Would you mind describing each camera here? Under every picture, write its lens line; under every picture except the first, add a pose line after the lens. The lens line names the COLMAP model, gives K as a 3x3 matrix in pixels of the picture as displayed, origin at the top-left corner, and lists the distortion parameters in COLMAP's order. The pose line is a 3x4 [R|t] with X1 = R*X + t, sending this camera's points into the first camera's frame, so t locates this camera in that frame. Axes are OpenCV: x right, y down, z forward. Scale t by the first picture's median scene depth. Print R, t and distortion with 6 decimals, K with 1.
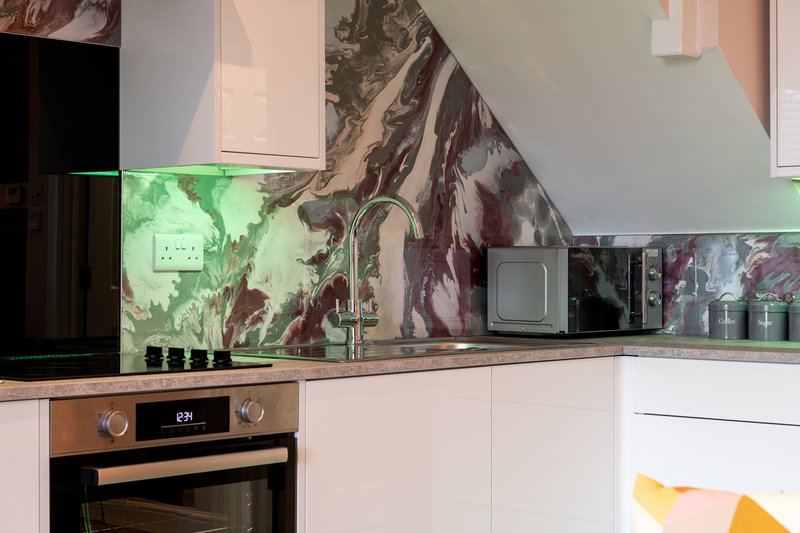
lens RADIAL K [[1507.1, 0, 399.4], [0, 1507.1, 262.0], [0, 0, 1]] dist [-0.043182, 0.000000]
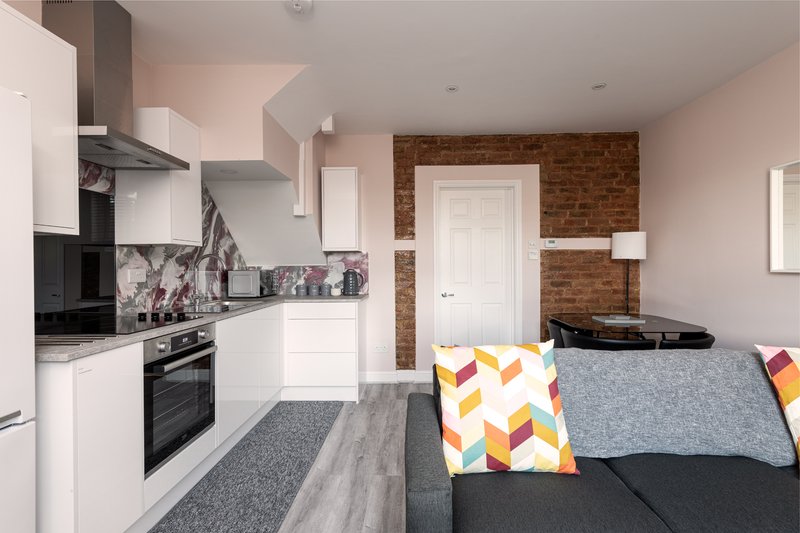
lens RADIAL K [[387.7, 0, 399.6], [0, 387.7, 269.8], [0, 0, 1]] dist [0.004983, 0.000794]
pose [[0.767449, -0.011939, 0.640998, -0.211250], [0.008045, 0.999927, 0.008992, -0.017837], [-0.641059, -0.001744, 0.767490, 0.164535]]
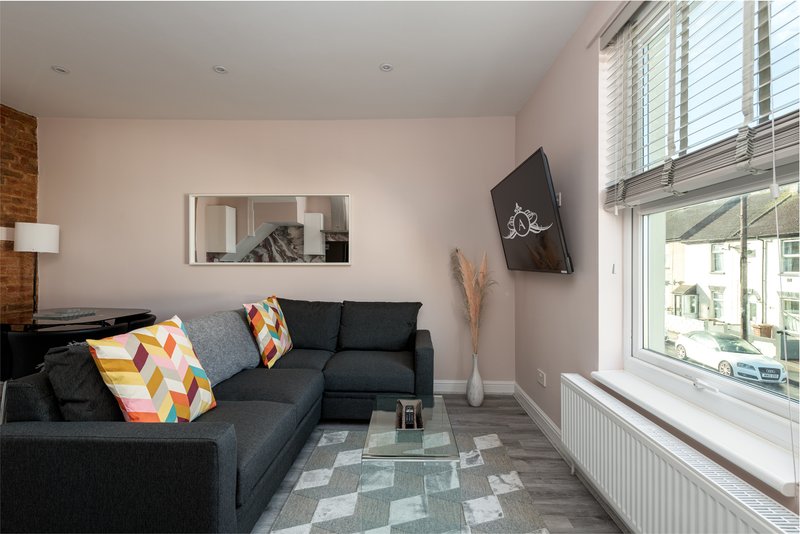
lens RADIAL K [[387.7, 0, 402.0], [0, 387.7, 267.6], [0, 0, 1]] dist [0.004983, 0.000794]
pose [[-0.650084, -0.006146, 0.759838, -0.500943], [-0.002472, 0.999979, 0.005974, 0.004917], [-0.759859, 0.002005, -0.650085, 0.679753]]
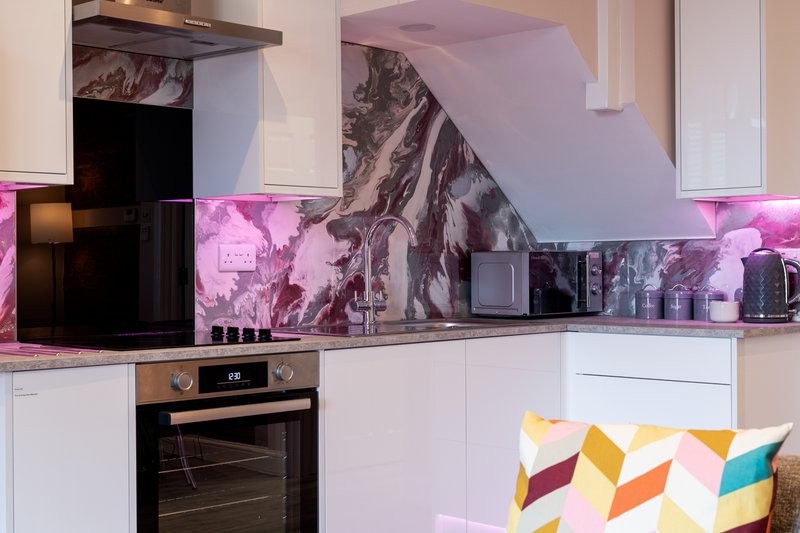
lens RADIAL K [[1167.0, 0, 401.9], [0, 1167.0, 268.0], [0, 0, 1]] dist [-0.042471, 0.000000]
pose [[0.999427, -0.006984, -0.033108, 0.035251], [0.007153, 0.999962, 0.004983, -0.001157], [0.033072, -0.005217, 0.999439, -0.052991]]
